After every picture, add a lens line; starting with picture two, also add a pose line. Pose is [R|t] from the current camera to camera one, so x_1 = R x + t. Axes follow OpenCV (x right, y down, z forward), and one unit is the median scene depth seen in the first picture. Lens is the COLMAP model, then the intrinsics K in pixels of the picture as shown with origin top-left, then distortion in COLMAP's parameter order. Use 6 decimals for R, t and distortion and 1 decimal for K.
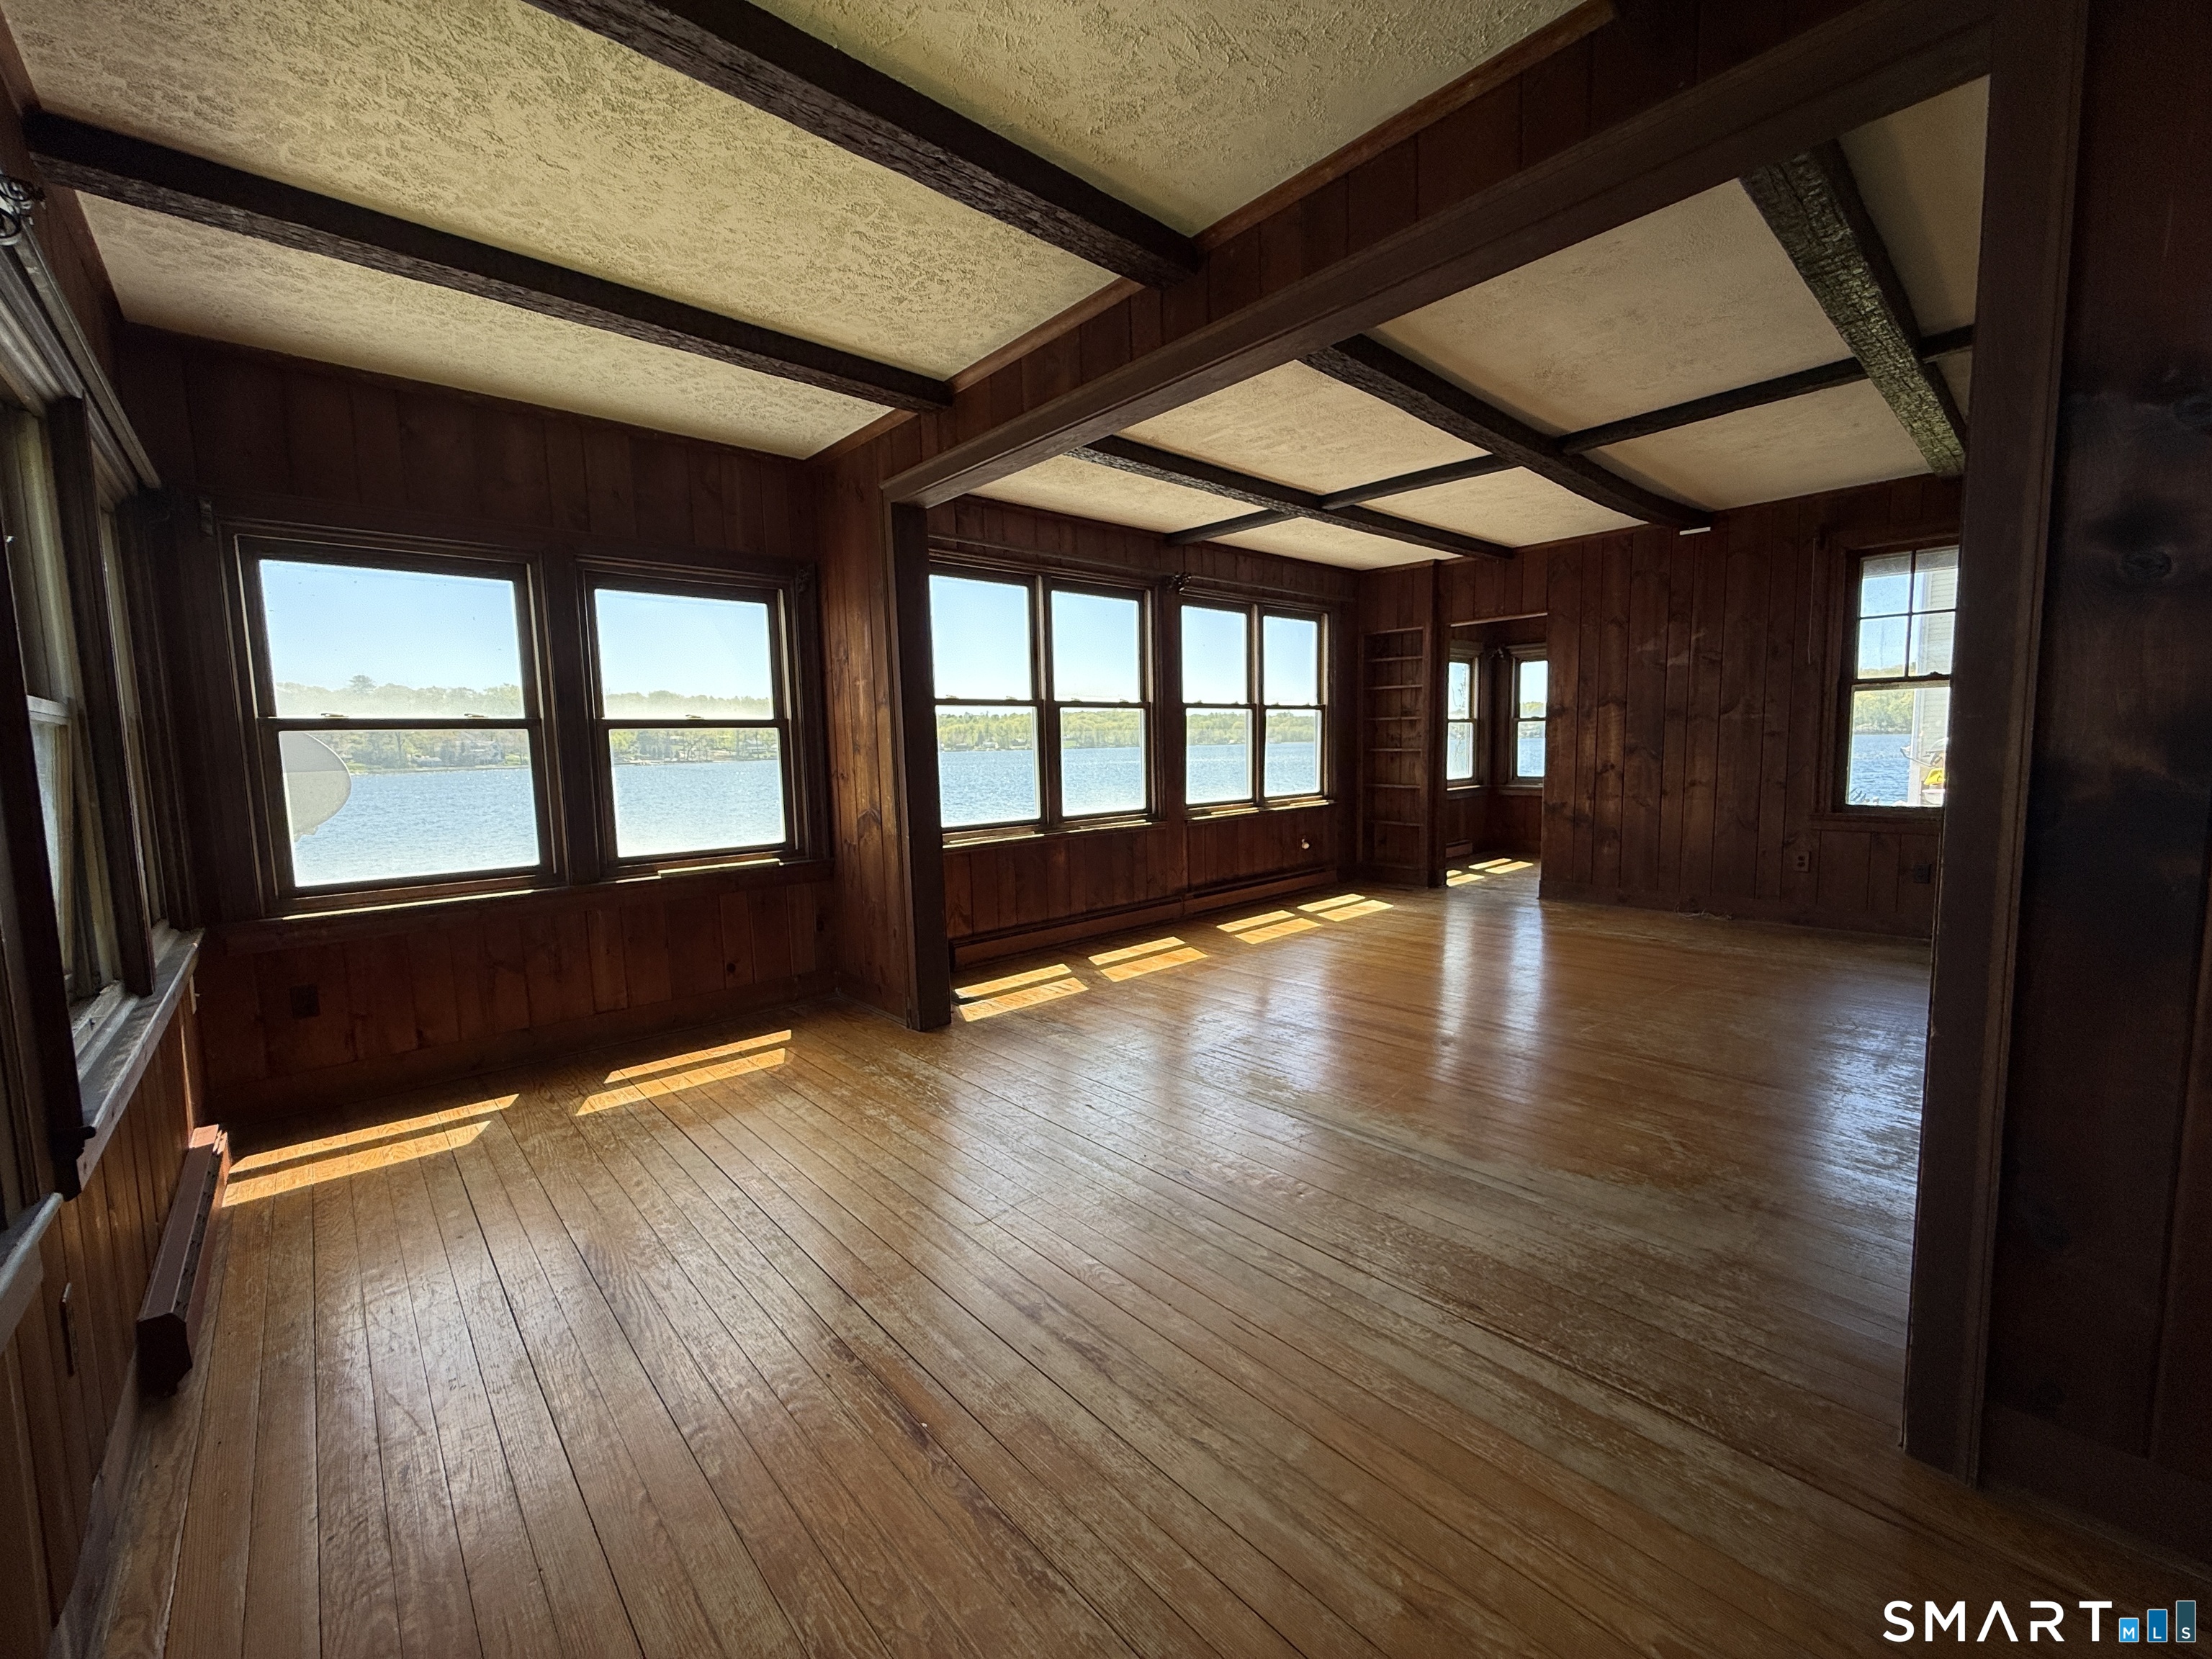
lens RADIAL K [[879.0, 0, 1115.5], [0, 879.0, 825.9], [0, 0, 1]] dist [0.000375, 0.000146]
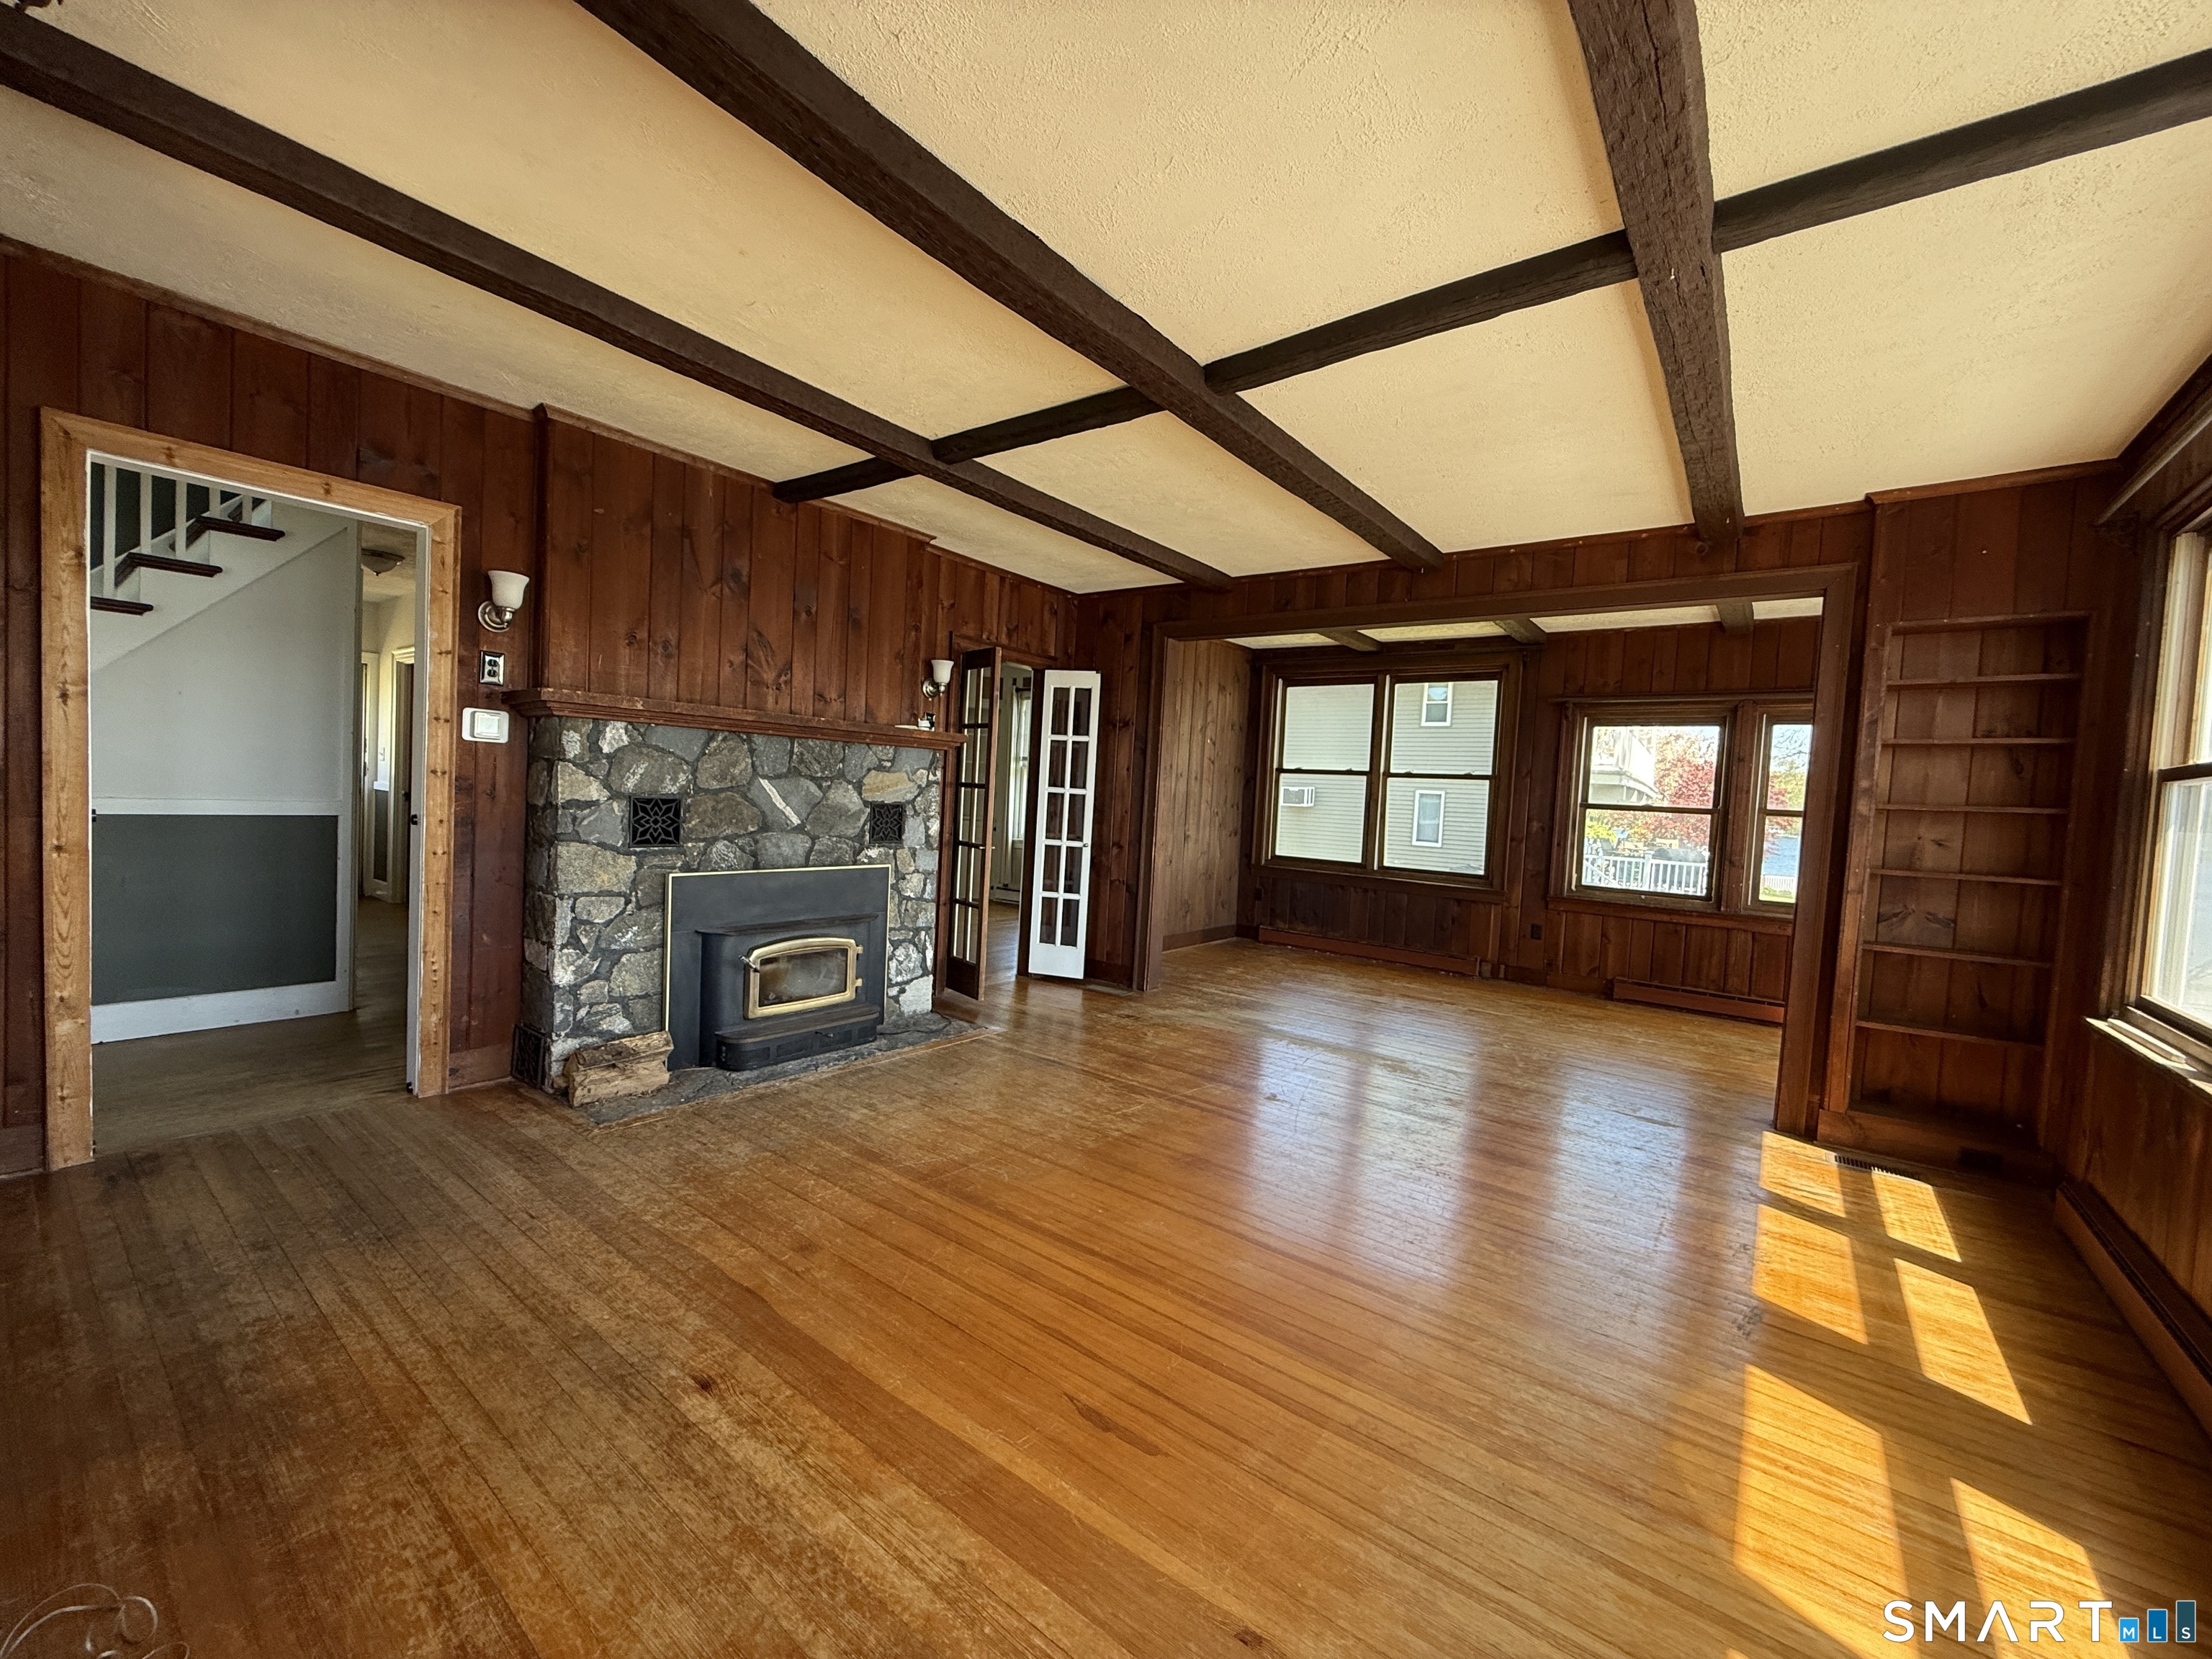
lens RADIAL K [[879.0, 0, 1109.7], [0, 879.0, 832.9], [0, 0, 1]] dist [0.000375, 0.000146]
pose [[-0.984309, -0.020181, -0.175294, 0.497533], [-0.045277, 0.989064, 0.140366, -0.137066], [0.170545, 0.146100, -0.974458, 1.274503]]
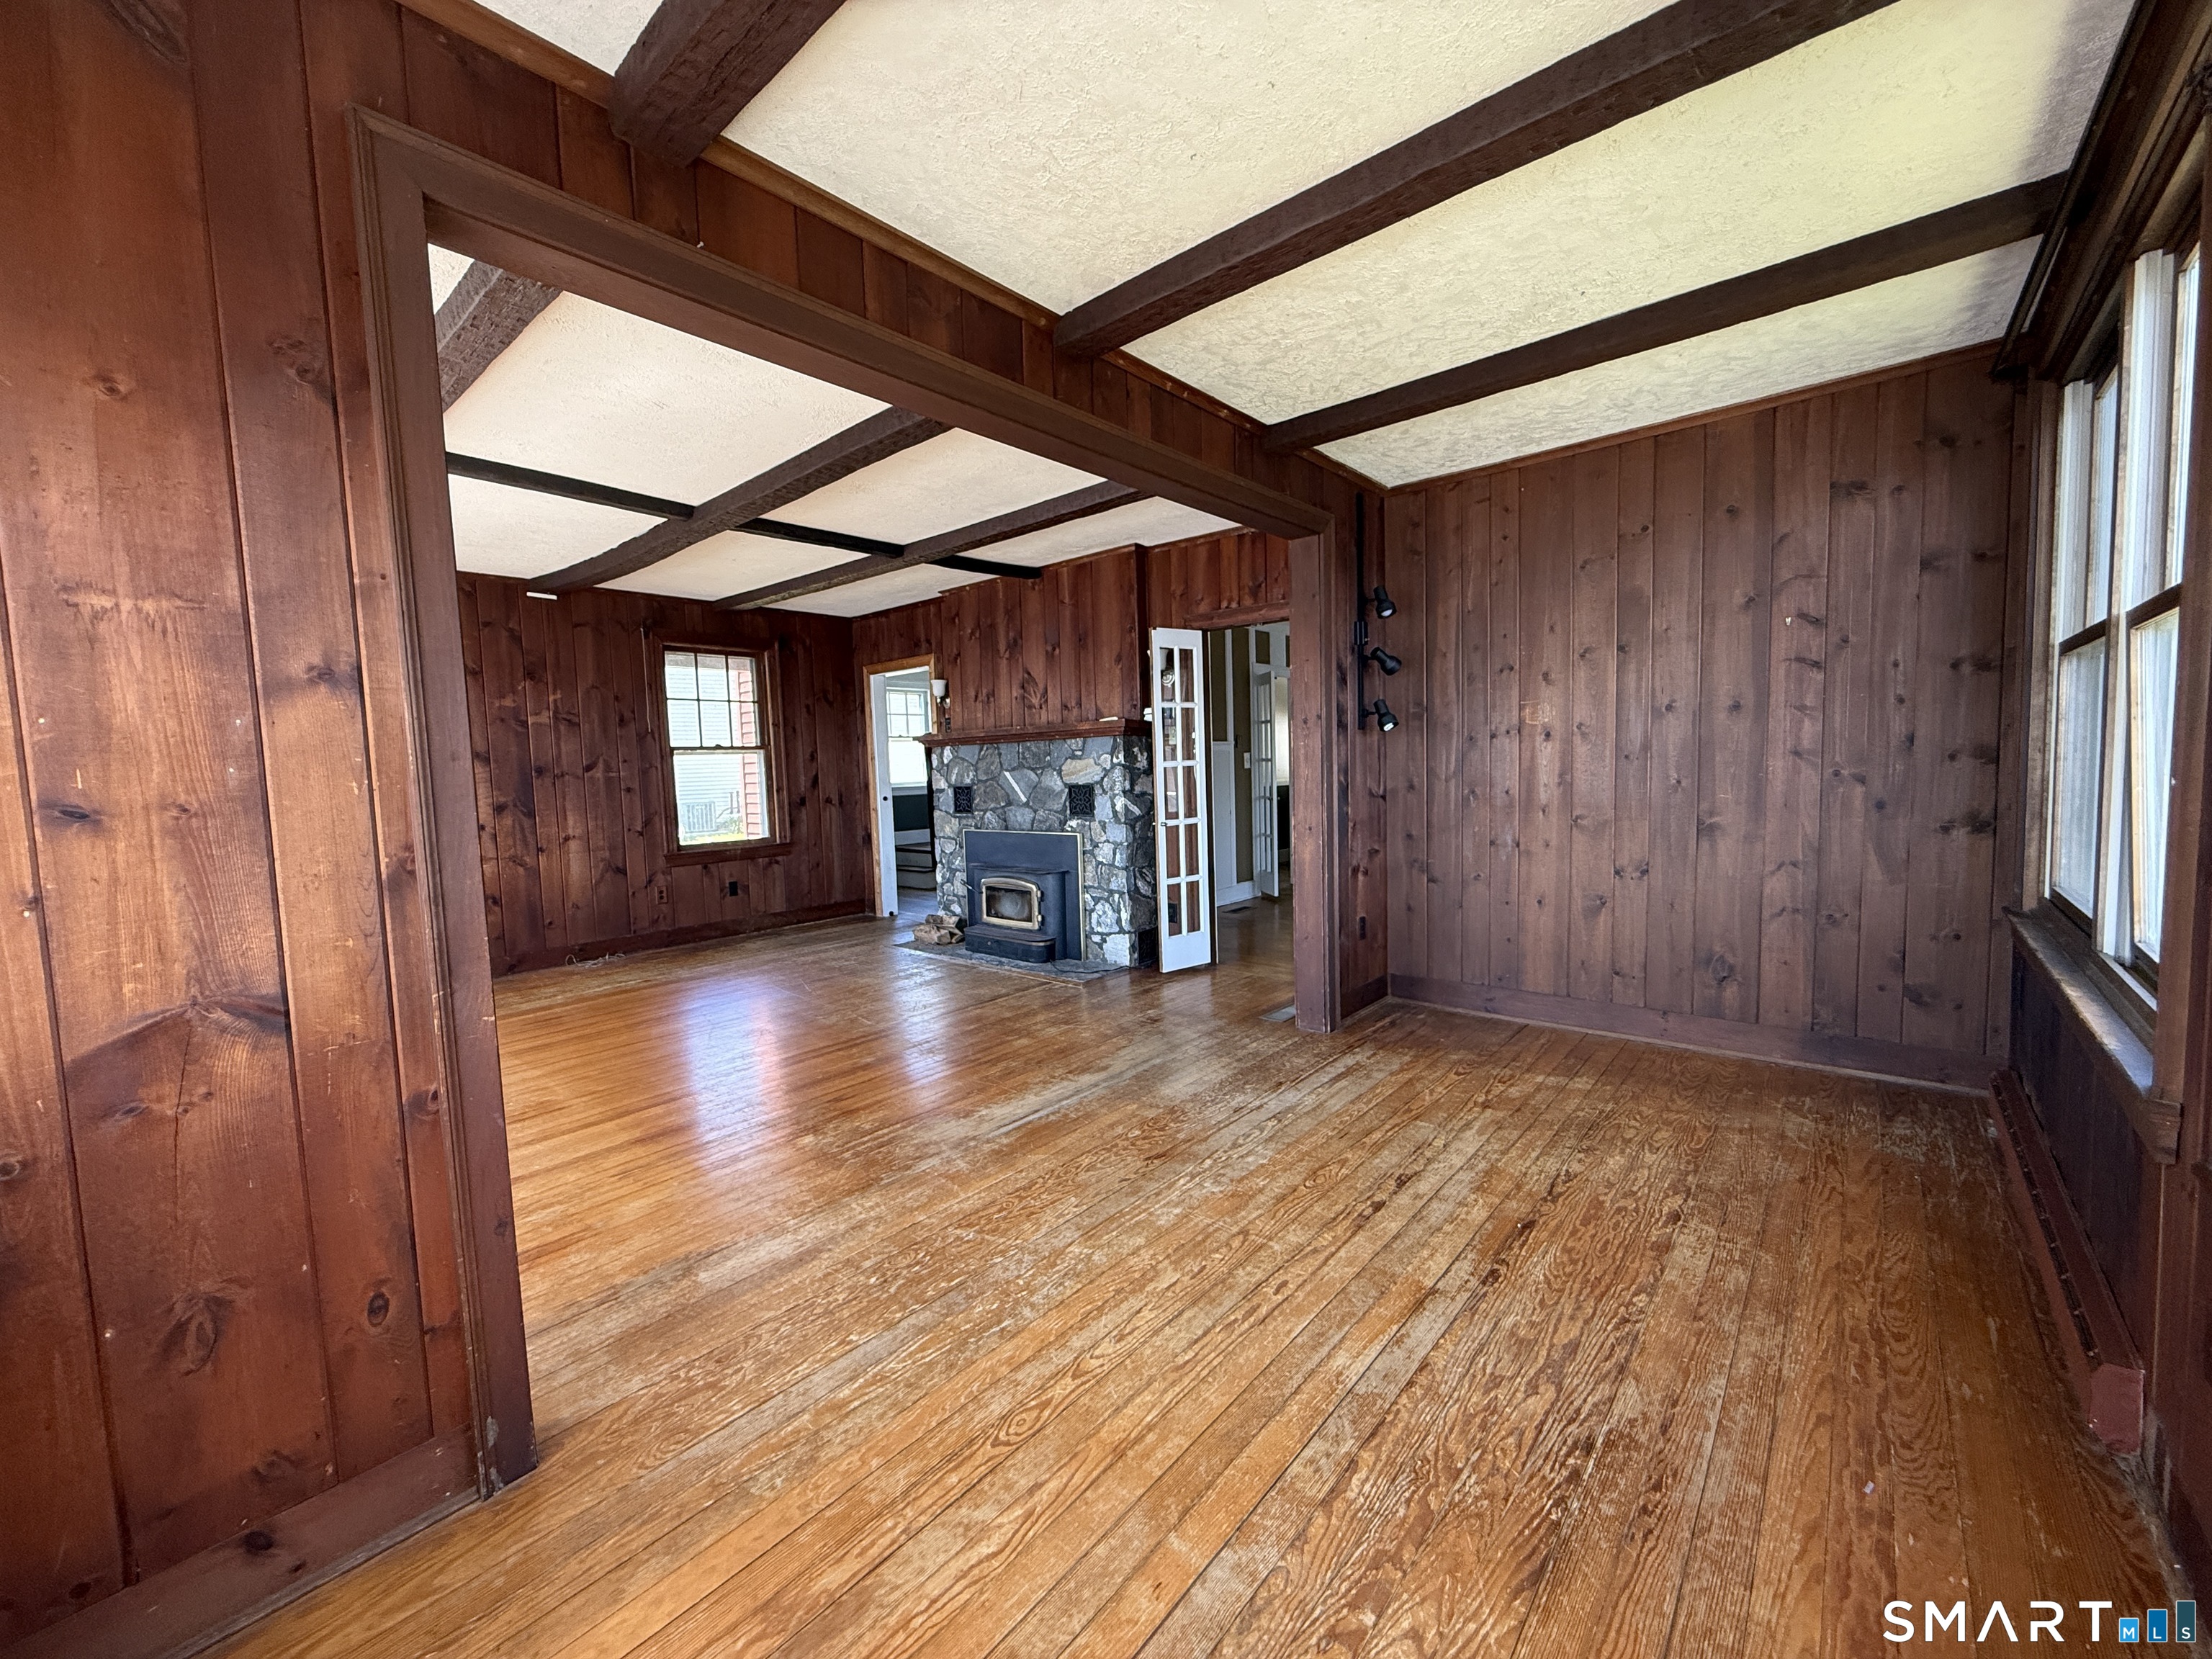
lens RADIAL K [[879.0, 0, 1086.3], [0, 879.0, 833.6], [0, 0, 1]] dist [0.000375, 0.000146]
pose [[-0.097503, -0.049708, 0.993993, -0.468444], [0.124022, 0.990360, 0.061692, -0.044639], [-0.987477, 0.129293, -0.090399, 0.523534]]
